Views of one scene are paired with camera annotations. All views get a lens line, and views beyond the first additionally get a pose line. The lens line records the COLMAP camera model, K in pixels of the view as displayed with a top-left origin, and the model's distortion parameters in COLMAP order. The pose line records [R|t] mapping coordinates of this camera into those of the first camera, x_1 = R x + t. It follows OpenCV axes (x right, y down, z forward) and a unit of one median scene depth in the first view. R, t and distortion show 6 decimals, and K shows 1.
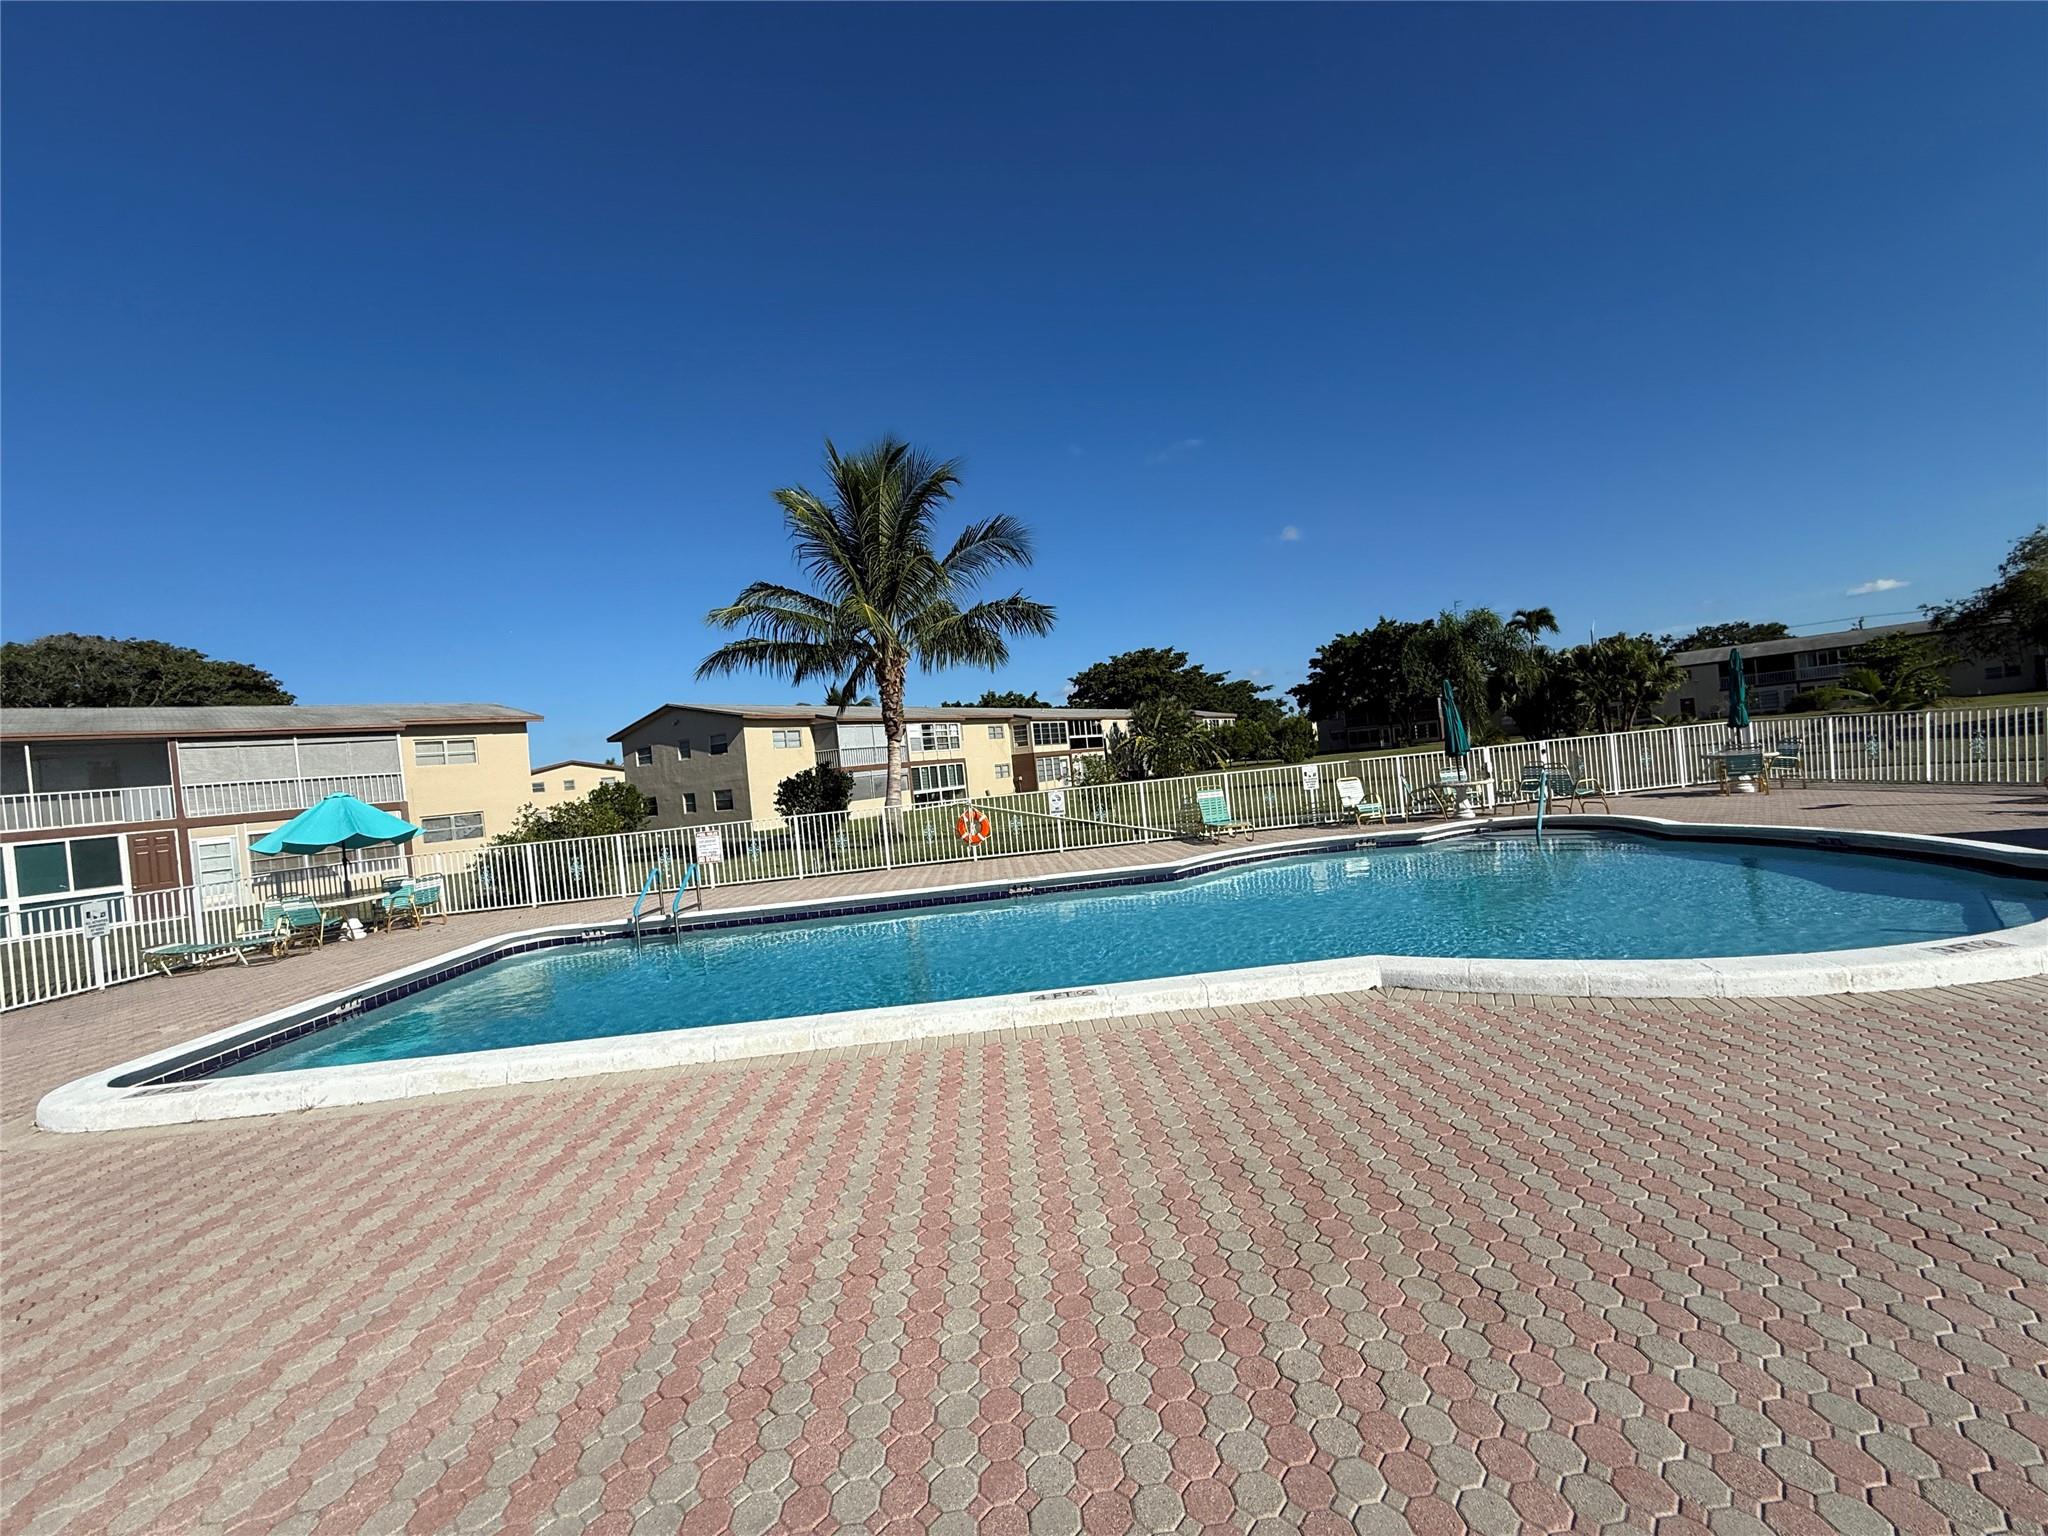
lens RADIAL K [[822.1, 0, 1025.9], [0, 822.1, 775.2], [0, 0, 1]] dist [0.005432, -0.001269]
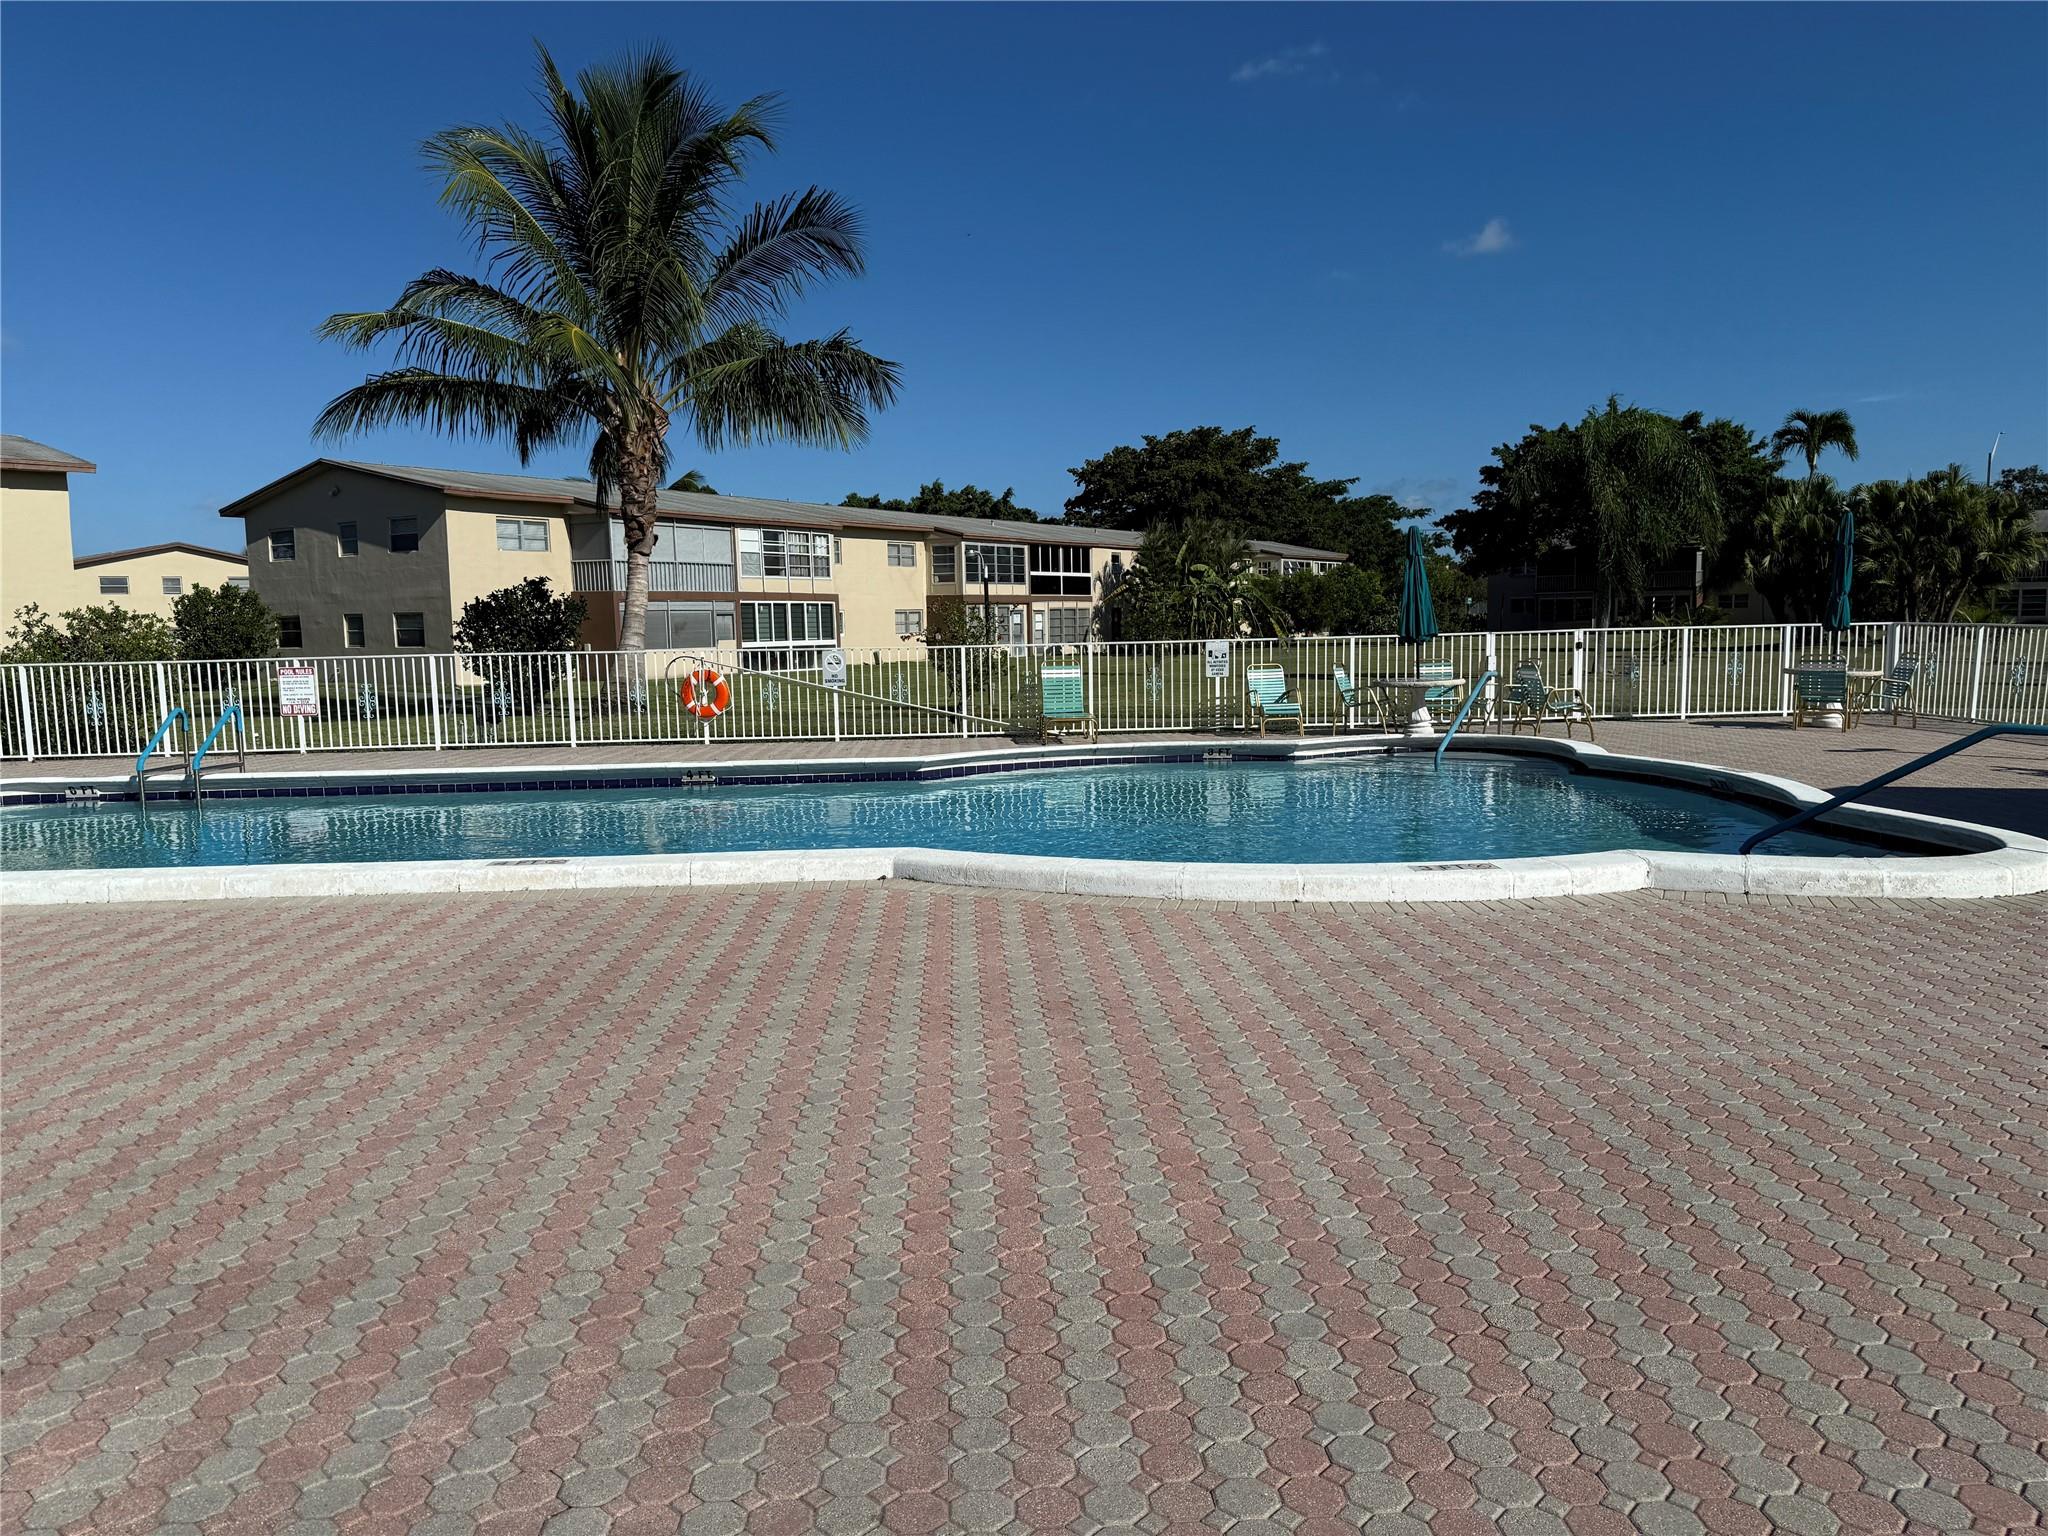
lens RADIAL K [[1439.9, 0, 1025.3], [0, 1439.9, 782.7], [0, 0, 1]] dist [0.050575, -0.035156]
pose [[0.996984, 0.076473, 0.013233, 0.094789], [-0.077421, 0.991873, 0.100965, -0.001724], [-0.005404, -0.101685, 0.994802, -0.089947]]
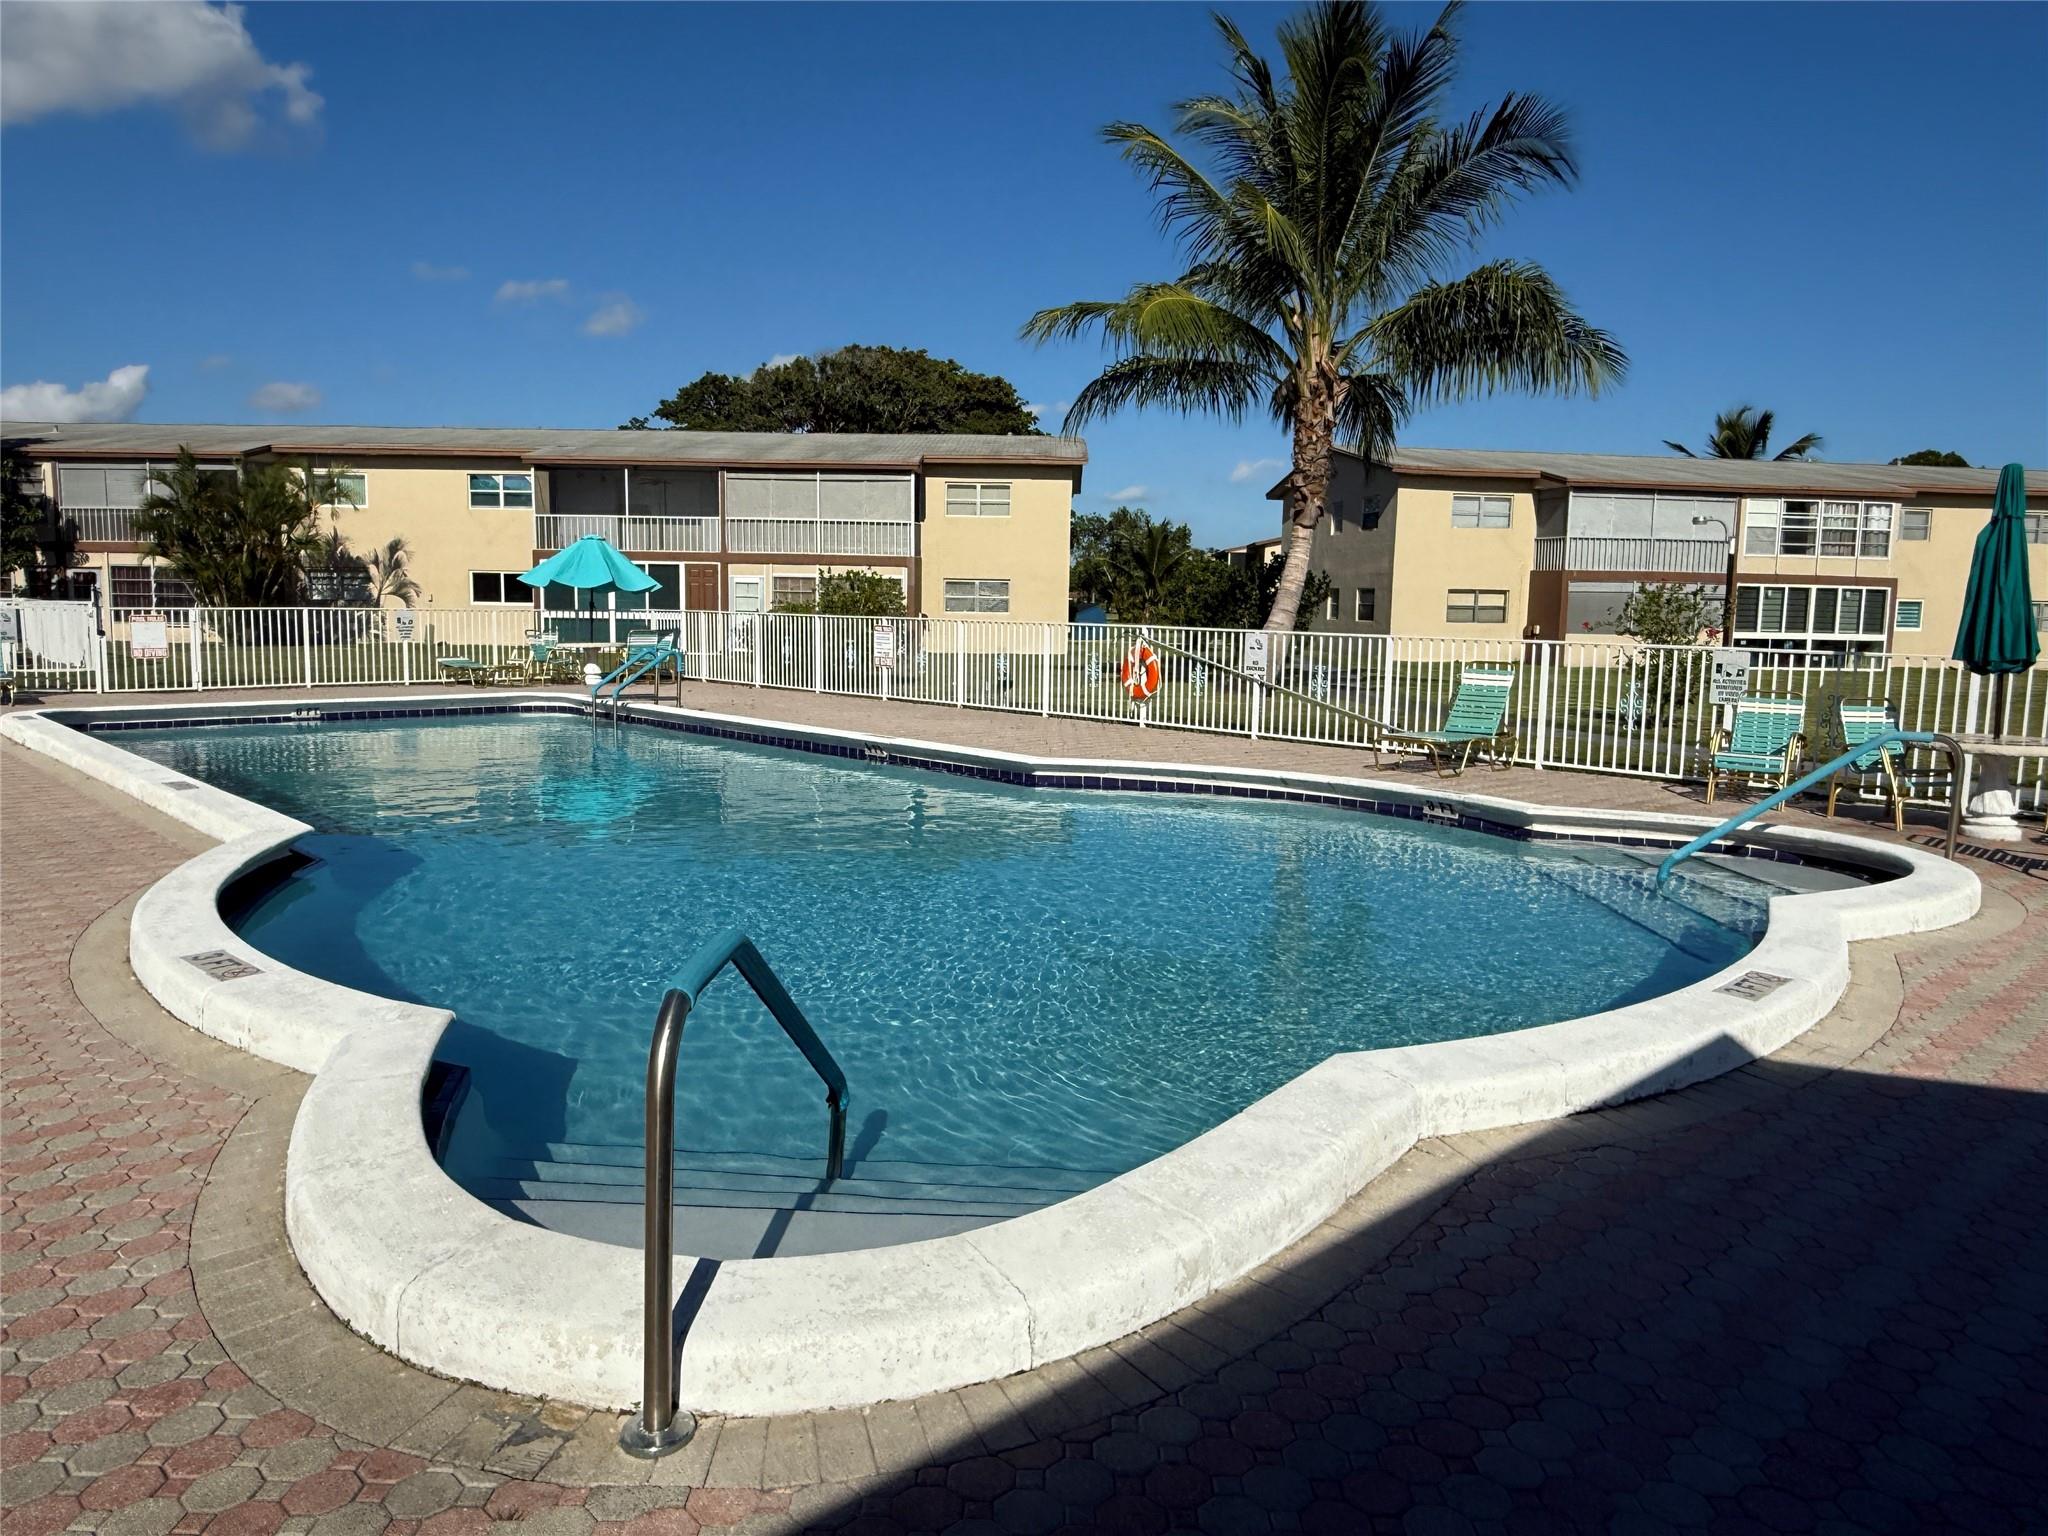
lens RADIAL K [[1410.5, 0, 1012.8], [0, 1410.5, 754.7], [0, 0, 1]] dist [0.006795, 0.005974]
pose [[0.659475, 0.192864, -0.726564, 0.333691], [-0.092776, 0.980020, 0.175935, -0.027837], [0.745979, -0.048617, 0.664192, 0.104887]]
